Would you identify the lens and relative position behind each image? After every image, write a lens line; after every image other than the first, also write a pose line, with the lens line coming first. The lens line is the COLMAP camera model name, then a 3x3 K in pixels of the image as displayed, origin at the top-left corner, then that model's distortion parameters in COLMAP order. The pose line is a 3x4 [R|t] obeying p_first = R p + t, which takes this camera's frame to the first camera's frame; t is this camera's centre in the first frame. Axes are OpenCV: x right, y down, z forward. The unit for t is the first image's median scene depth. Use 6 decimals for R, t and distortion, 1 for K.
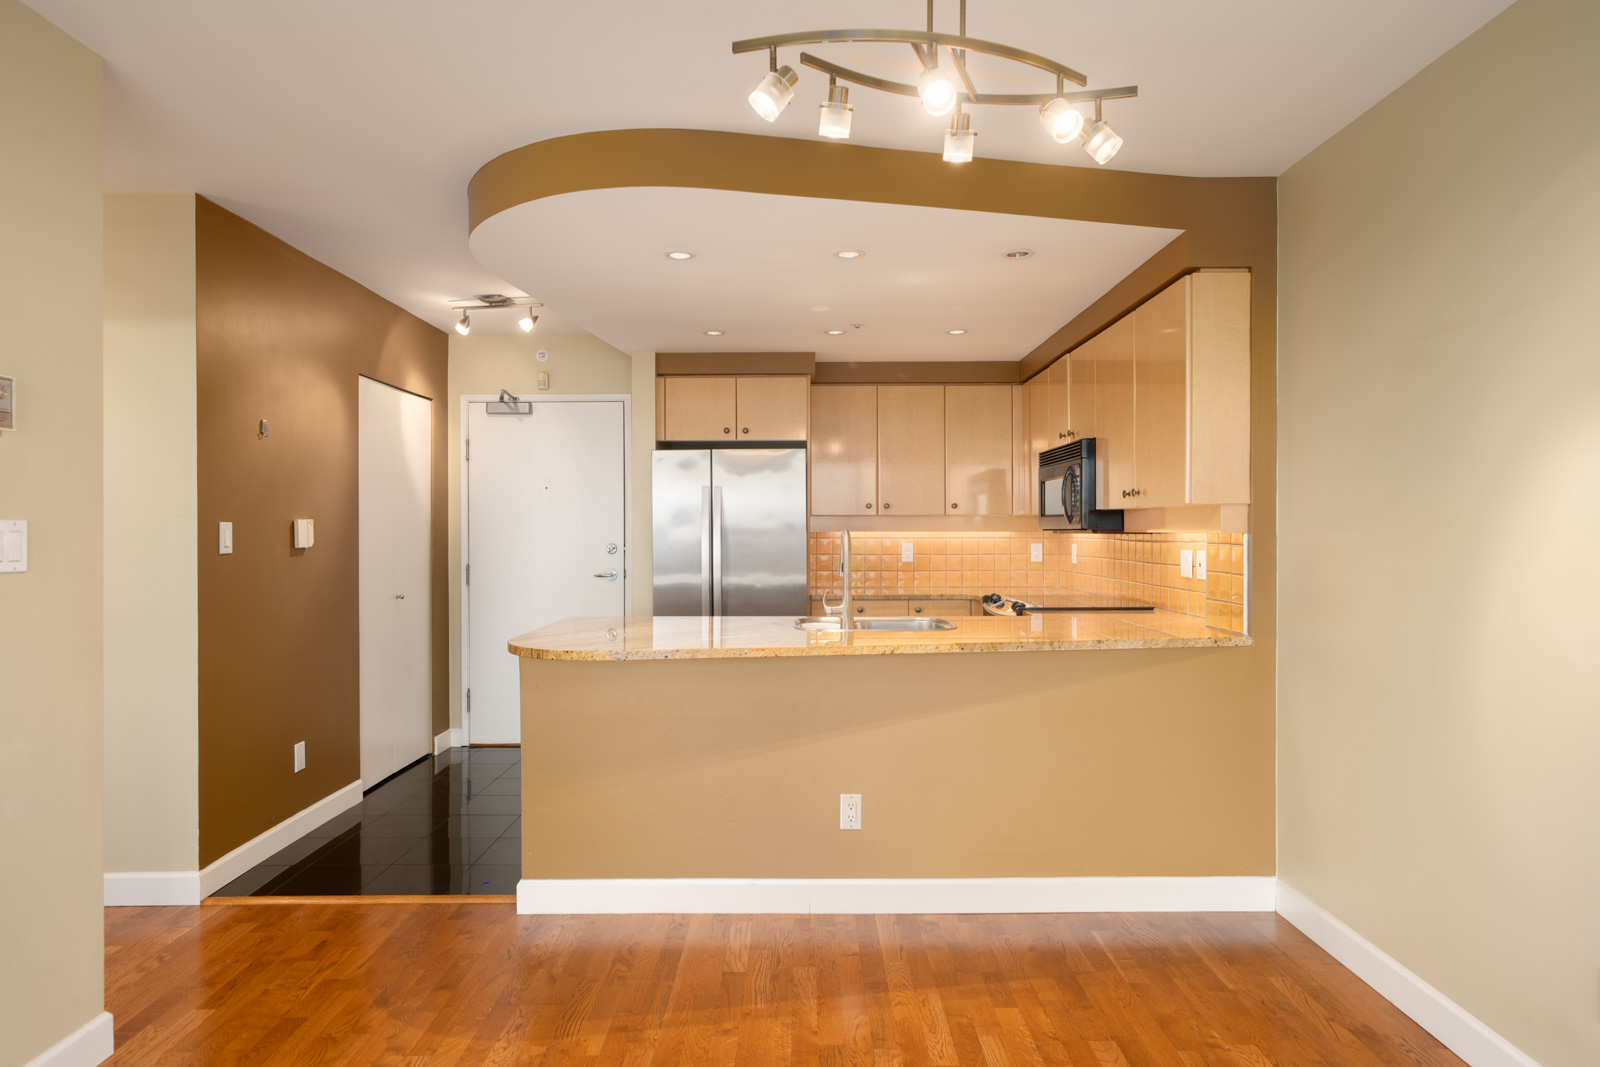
lens RADIAL K [[931.0, 0, 803.2], [0, 931.0, 534.0], [0, 0, 1]] dist [0.005081, 0.000894]
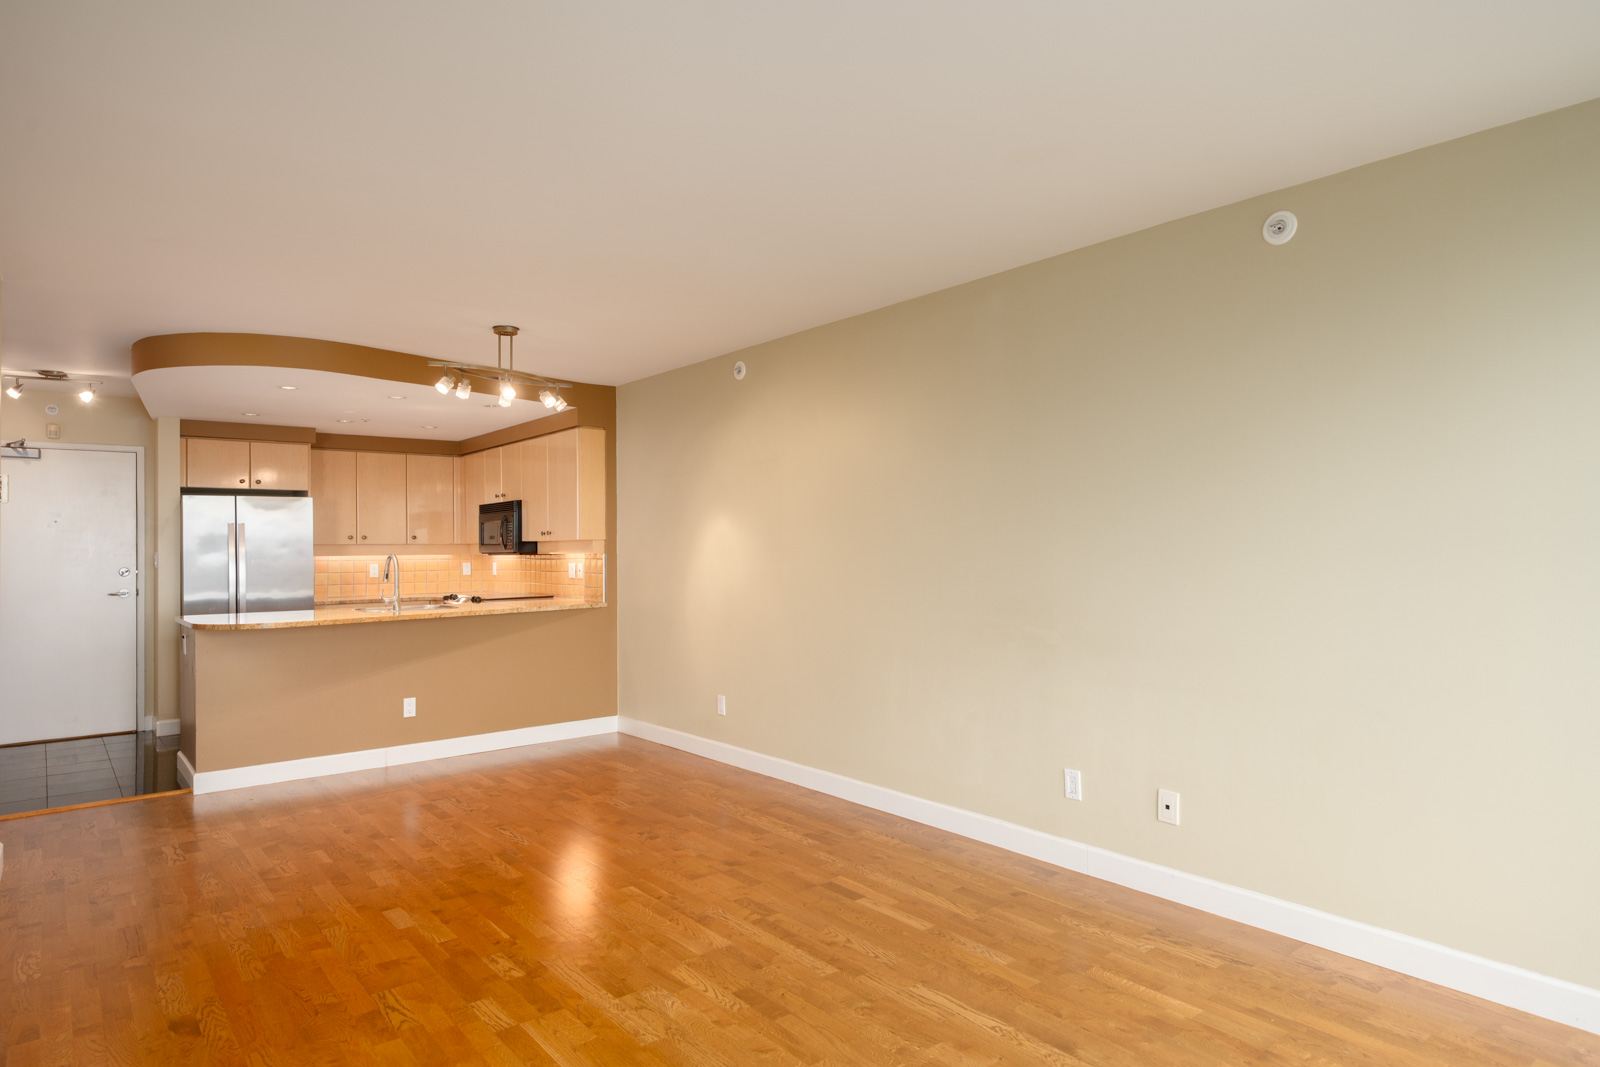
lens RADIAL K [[931.0, 0, 803.2], [0, 931.0, 534.0], [0, 0, 1]] dist [0.005081, 0.000894]
pose [[0.775341, 0.003772, 0.631531, -0.318215], [0.011974, 0.999715, -0.020671, 0.002394], [-0.631429, 0.023589, 0.775075, -0.575904]]
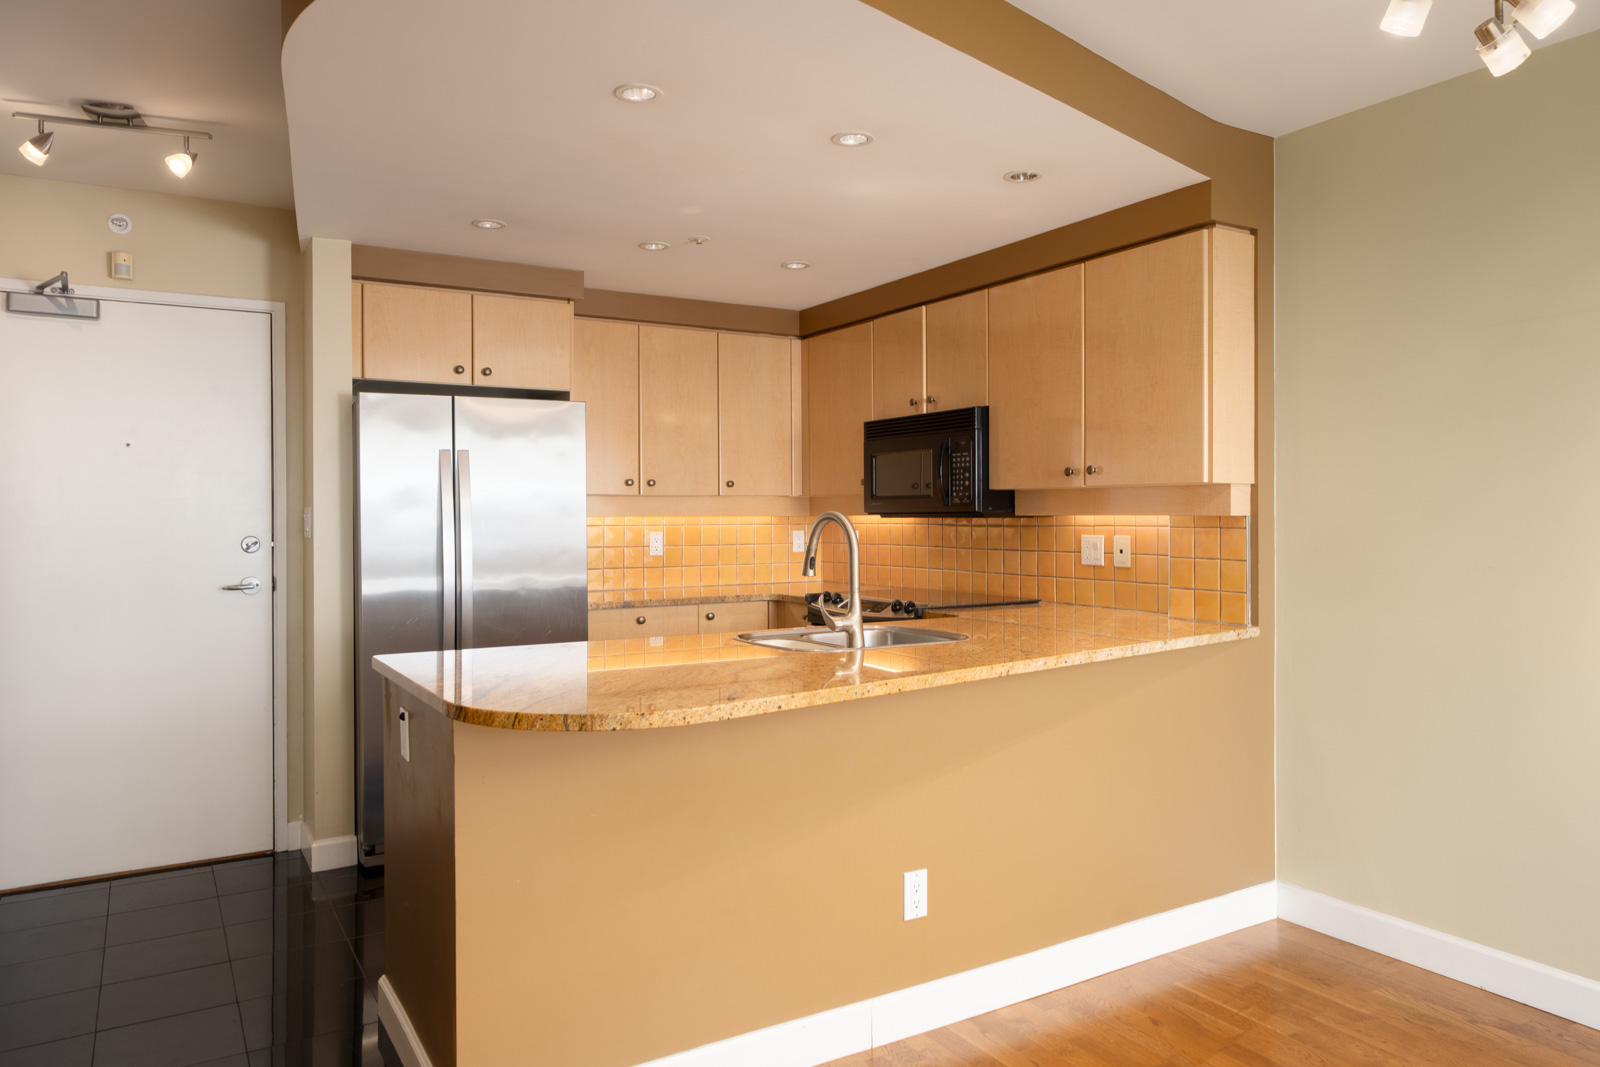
lens RADIAL K [[1073.6, 0, 799.0], [0, 1073.6, 516.6], [0, 0, 1]] dist [0.006329, 0.000692]
pose [[0.855017, -0.002110, 0.518596, -0.292667], [0.004527, 0.999984, -0.003396, 0.001188], [-0.518580, 0.005251, 0.855013, 0.200609]]
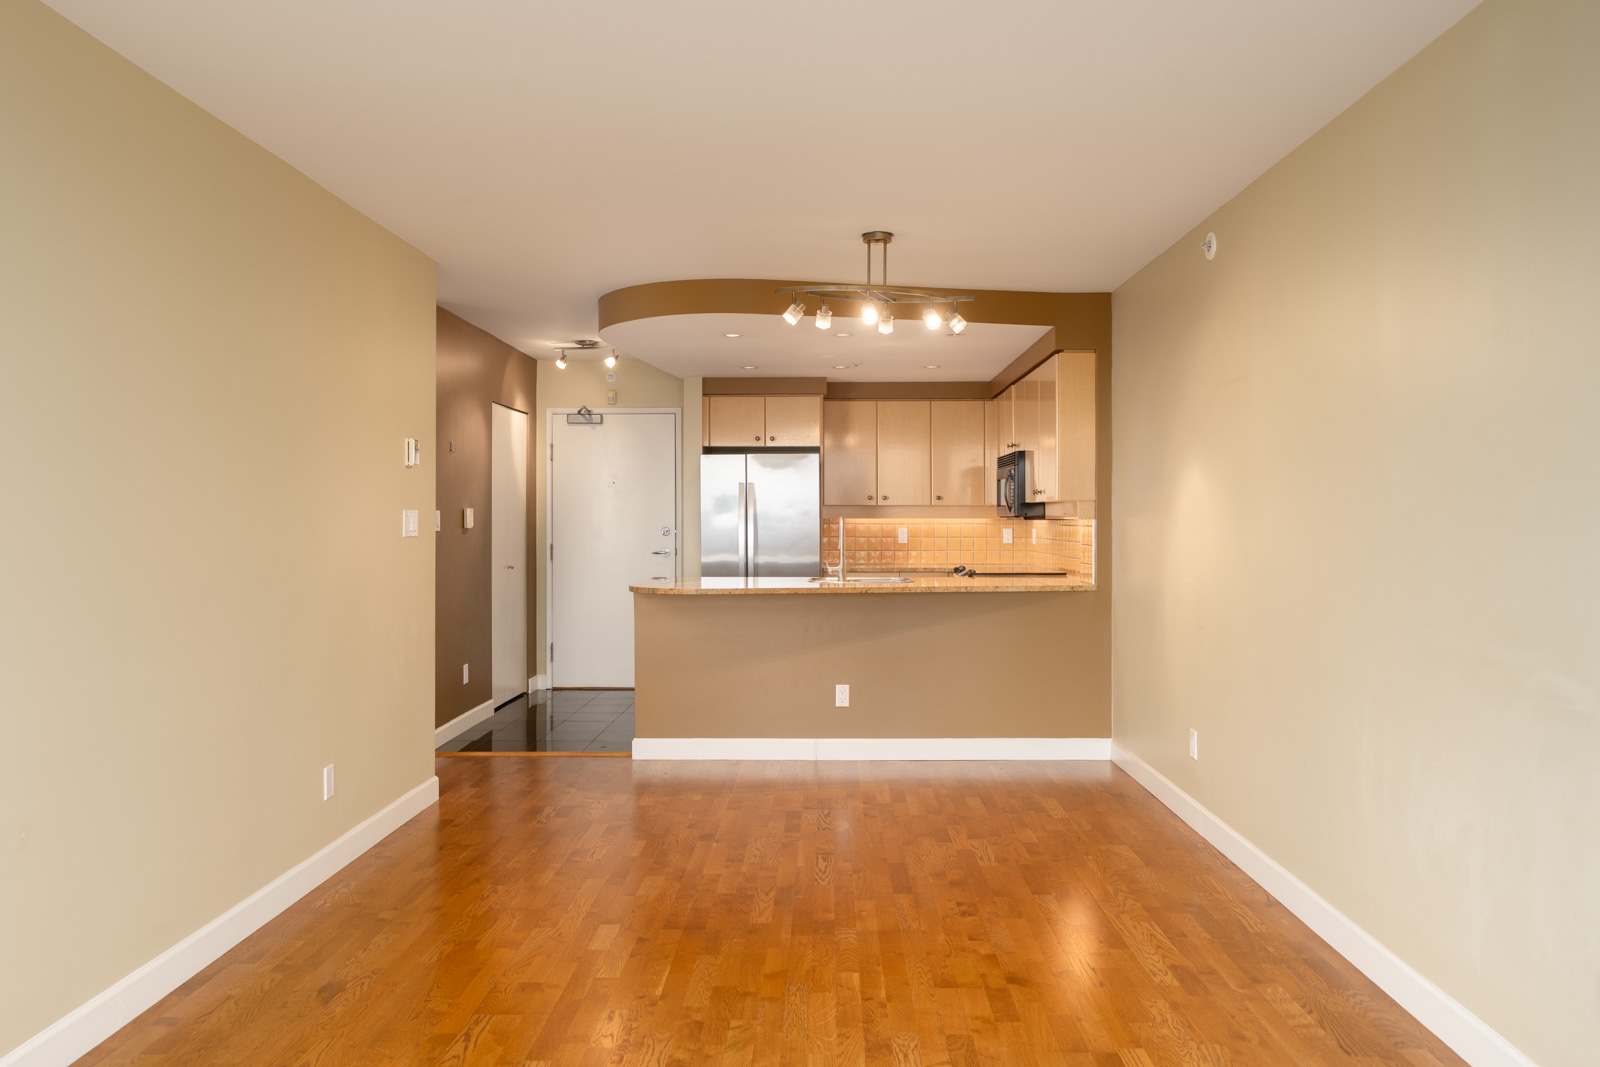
lens RADIAL K [[1124.8, 0, 812.1], [0, 1124.8, 534.8], [0, 0, 1]] dist [0.002304, 0.000855]
pose [[0.999857, 0.000939, -0.016888, 0.019460], [-0.000729, 0.999922, 0.012442, 0.001074], [0.016898, -0.012428, 0.999780, -0.564284]]
